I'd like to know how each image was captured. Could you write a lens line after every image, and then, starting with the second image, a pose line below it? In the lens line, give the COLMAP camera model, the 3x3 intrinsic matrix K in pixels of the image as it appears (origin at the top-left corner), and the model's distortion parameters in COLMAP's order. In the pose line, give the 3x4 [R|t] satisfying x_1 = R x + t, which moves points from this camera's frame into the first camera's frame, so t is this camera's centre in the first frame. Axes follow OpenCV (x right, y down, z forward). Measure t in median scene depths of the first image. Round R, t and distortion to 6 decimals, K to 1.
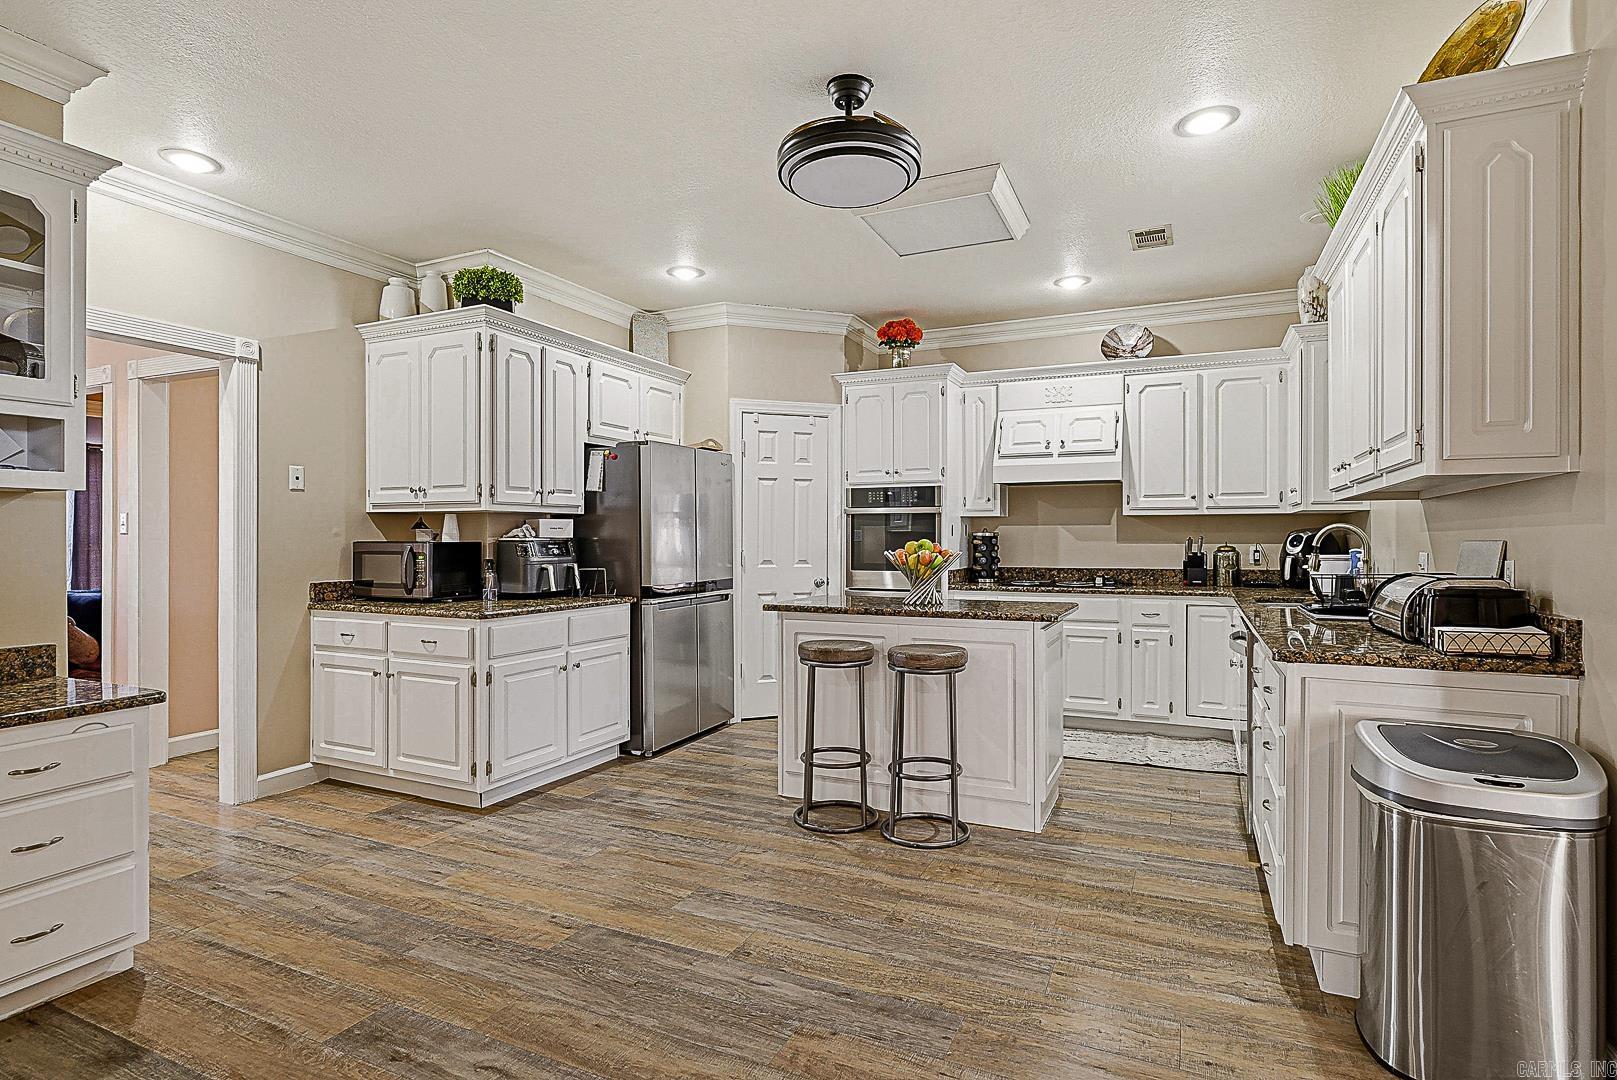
lens RADIAL K [[810.8, 0, 808.5], [0, 810.8, 540.0], [0, 0, 1]] dist [-0.000745, 0.000116]
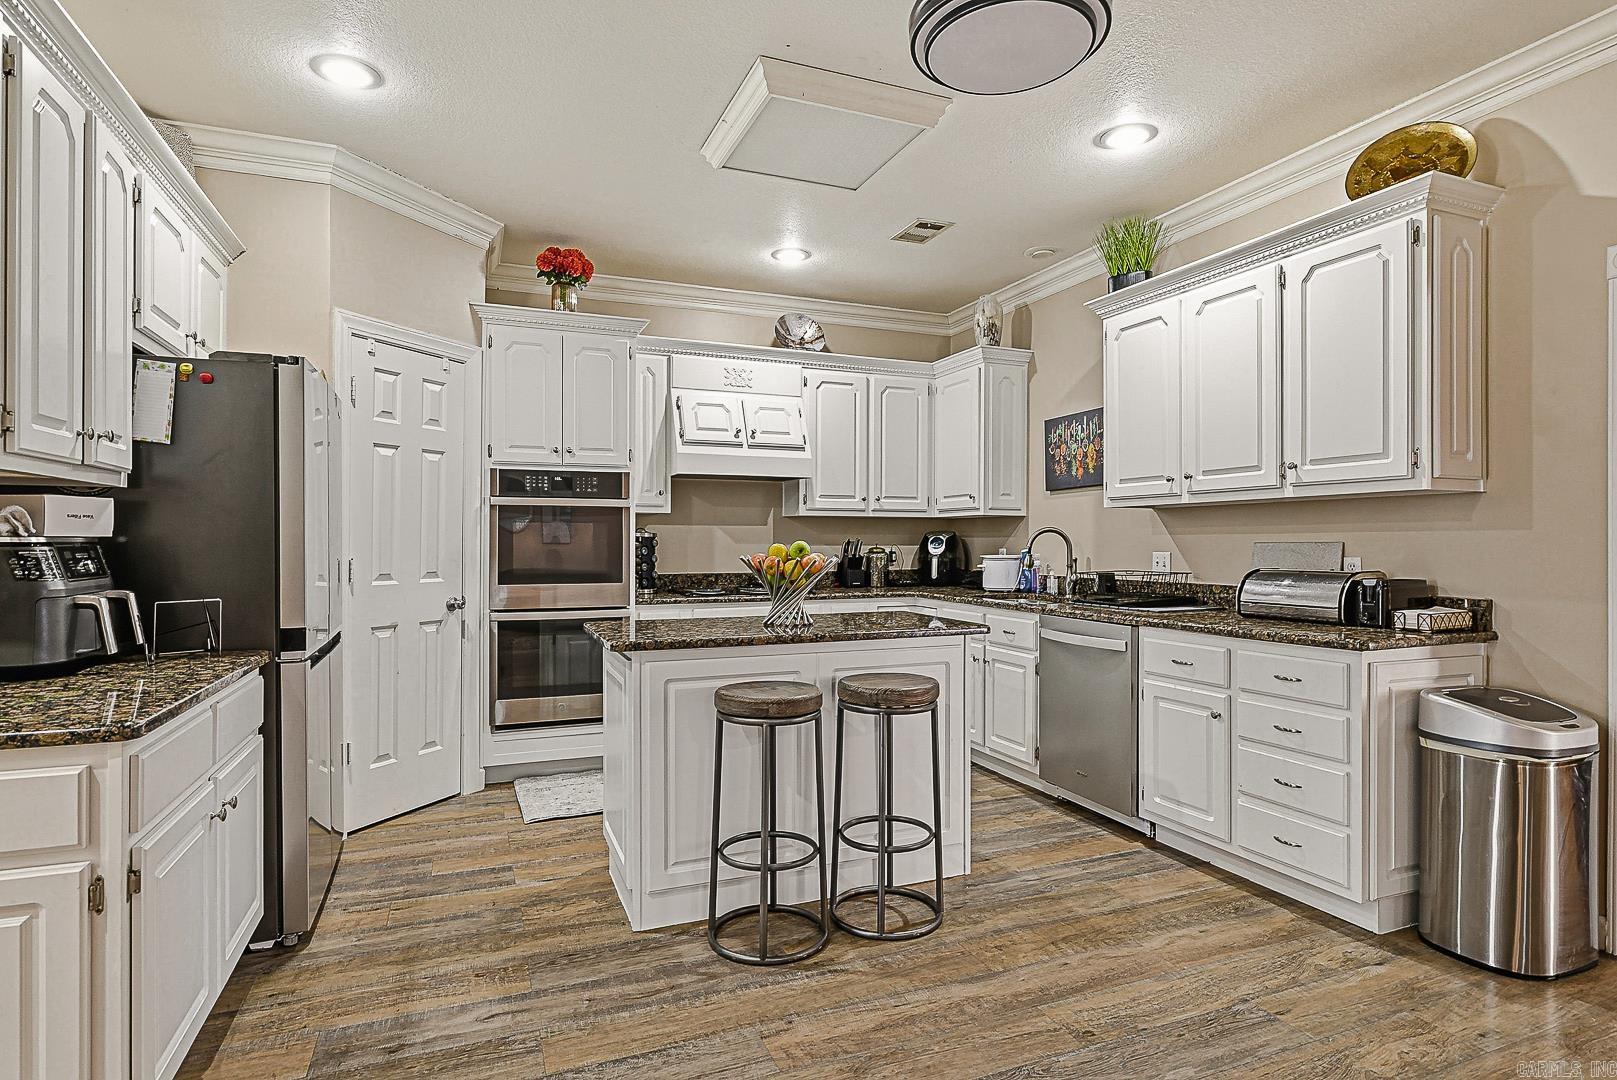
lens RADIAL K [[849.7, 0, 808.5], [0, 849.7, 540.0], [0, 0, 1]] dist [-0.004324, -0.000413]
pose [[0.680251, 0.001577, 0.732978, -0.381304], [0.000315, 0.999997, -0.002445, 0.000342], [-0.732979, 0.001894, 0.680248, 0.371064]]
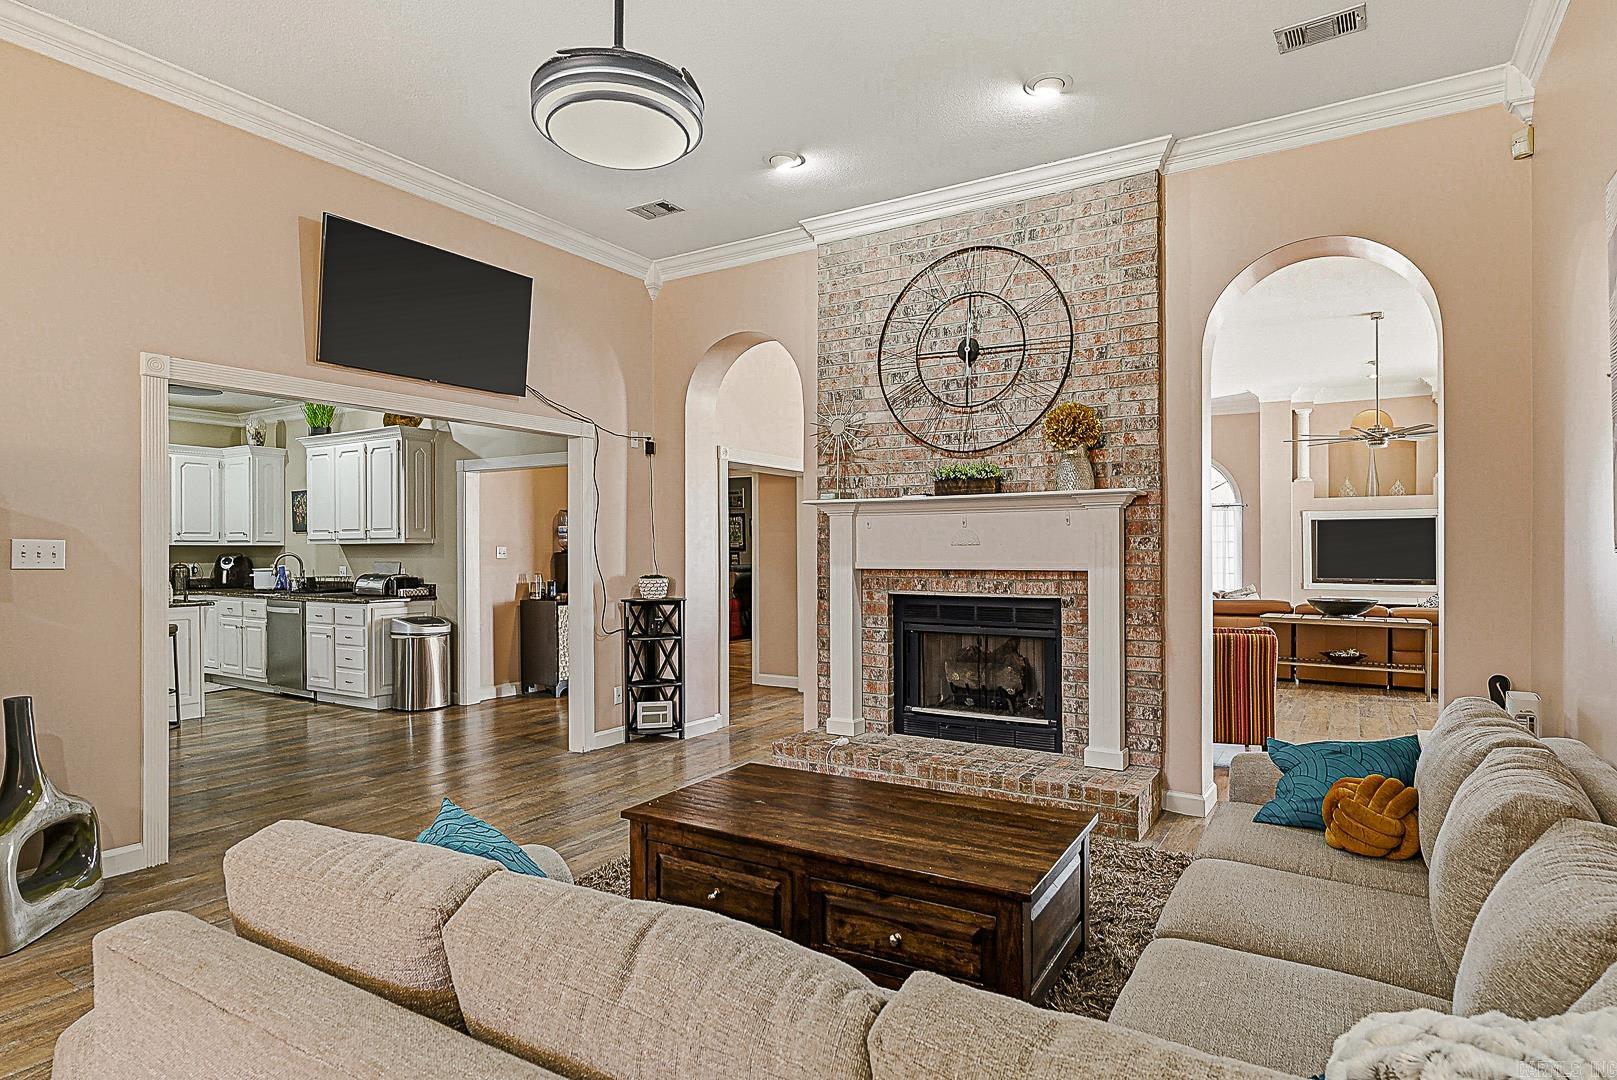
lens RADIAL K [[861.5, 0, 806.8], [0, 861.5, 558.0], [0, 0, 1]] dist [-0.002168, 0.000275]
pose [[0.118391, -0.008547, 0.992930, -1.154232], [0.002110, 0.999963, 0.008356, -0.019903], [-0.992965, 0.001106, 0.118405, -0.480388]]
